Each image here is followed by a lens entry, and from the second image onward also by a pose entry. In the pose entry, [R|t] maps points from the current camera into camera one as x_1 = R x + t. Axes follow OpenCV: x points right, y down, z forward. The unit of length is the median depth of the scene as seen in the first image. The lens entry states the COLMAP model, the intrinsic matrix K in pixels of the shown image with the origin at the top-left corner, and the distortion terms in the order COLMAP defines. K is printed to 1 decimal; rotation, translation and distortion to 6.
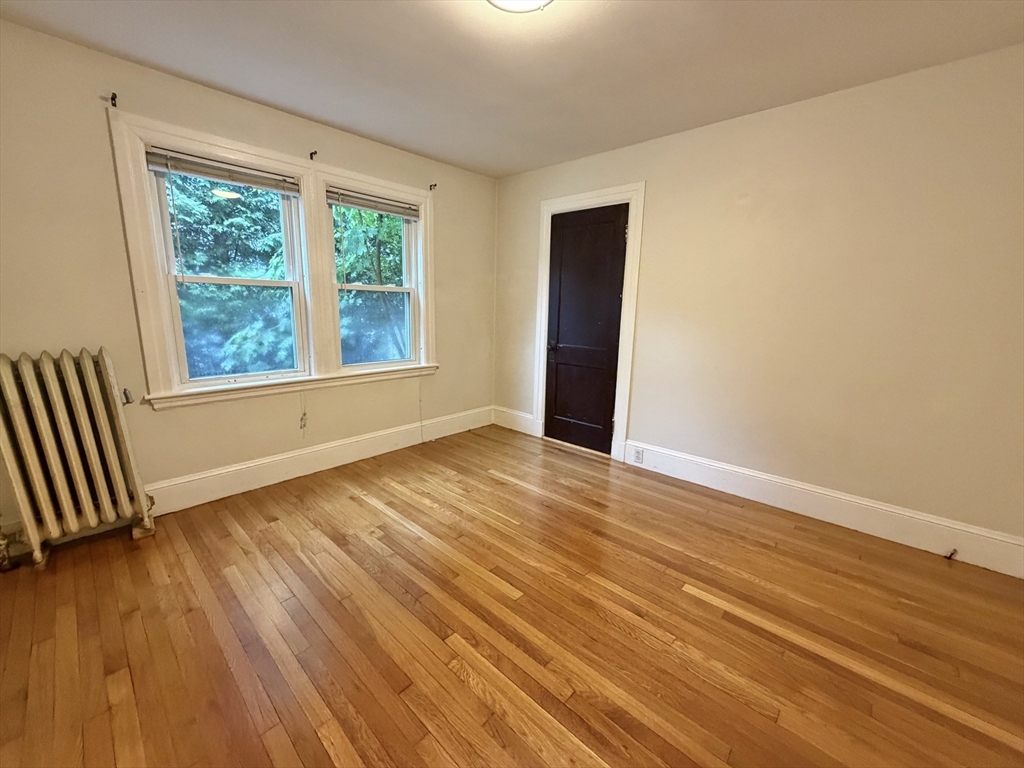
lens RADIAL K [[407.7, 0, 508.6], [0, 407.7, 383.7], [0, 0, 1]] dist [0.000290, -0.000359]
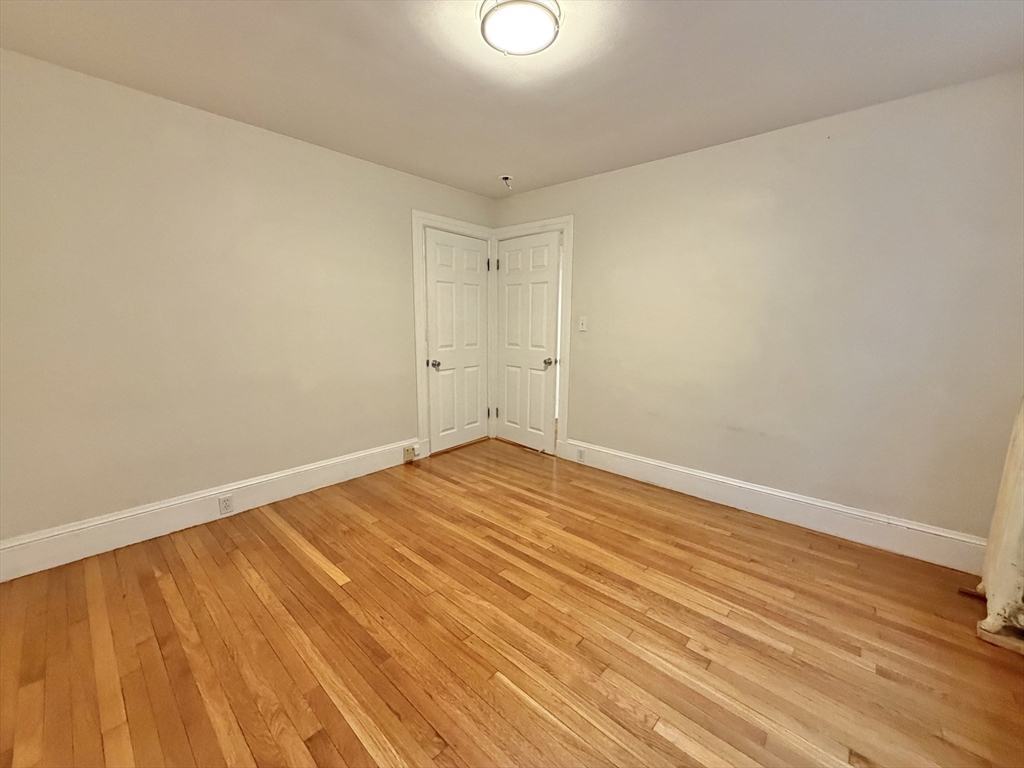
lens RADIAL K [[407.7, 0, 508.6], [0, 407.7, 383.7], [0, 0, 1]] dist [0.000290, -0.000359]
pose [[-0.999485, -0.026592, -0.017976, 0.030586], [-0.031147, 0.938832, 0.342965, -0.285110], [0.007756, 0.343348, -0.939176, 1.419110]]
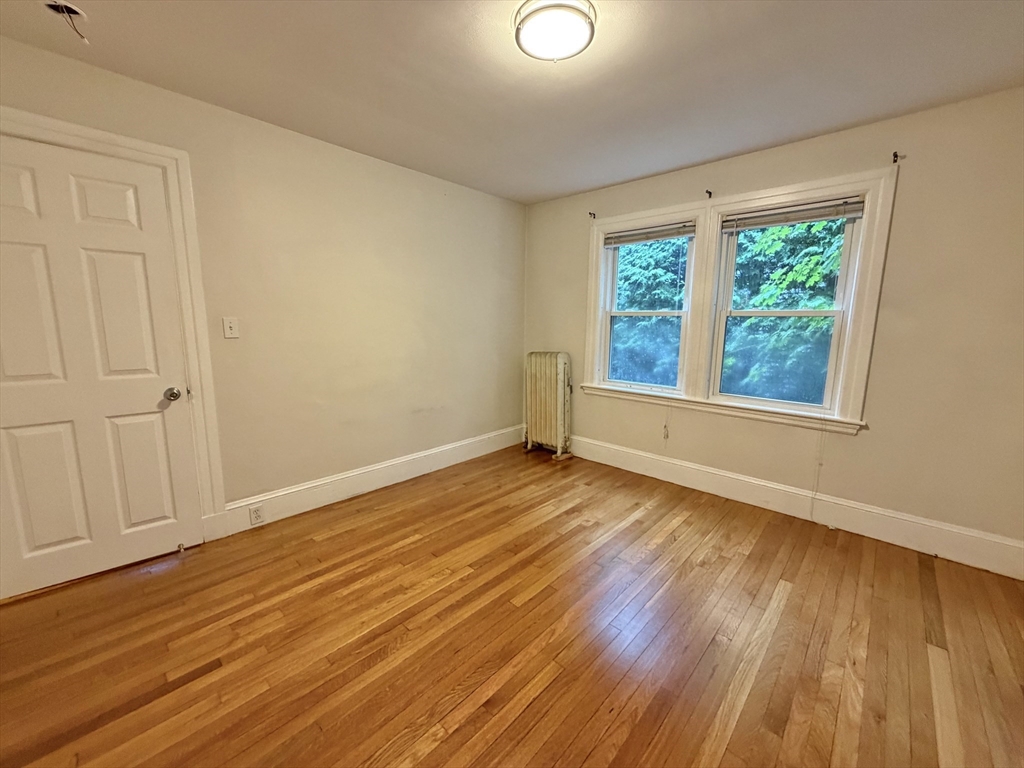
lens RADIAL K [[407.7, 0, 508.6], [0, 407.7, 383.7], [0, 0, 1]] dist [0.000290, -0.000359]
pose [[-0.003236, 0.132678, -0.991154, 0.739389], [-0.200536, 0.970939, 0.130626, -0.123066], [0.979681, 0.199185, 0.023465, 0.628465]]
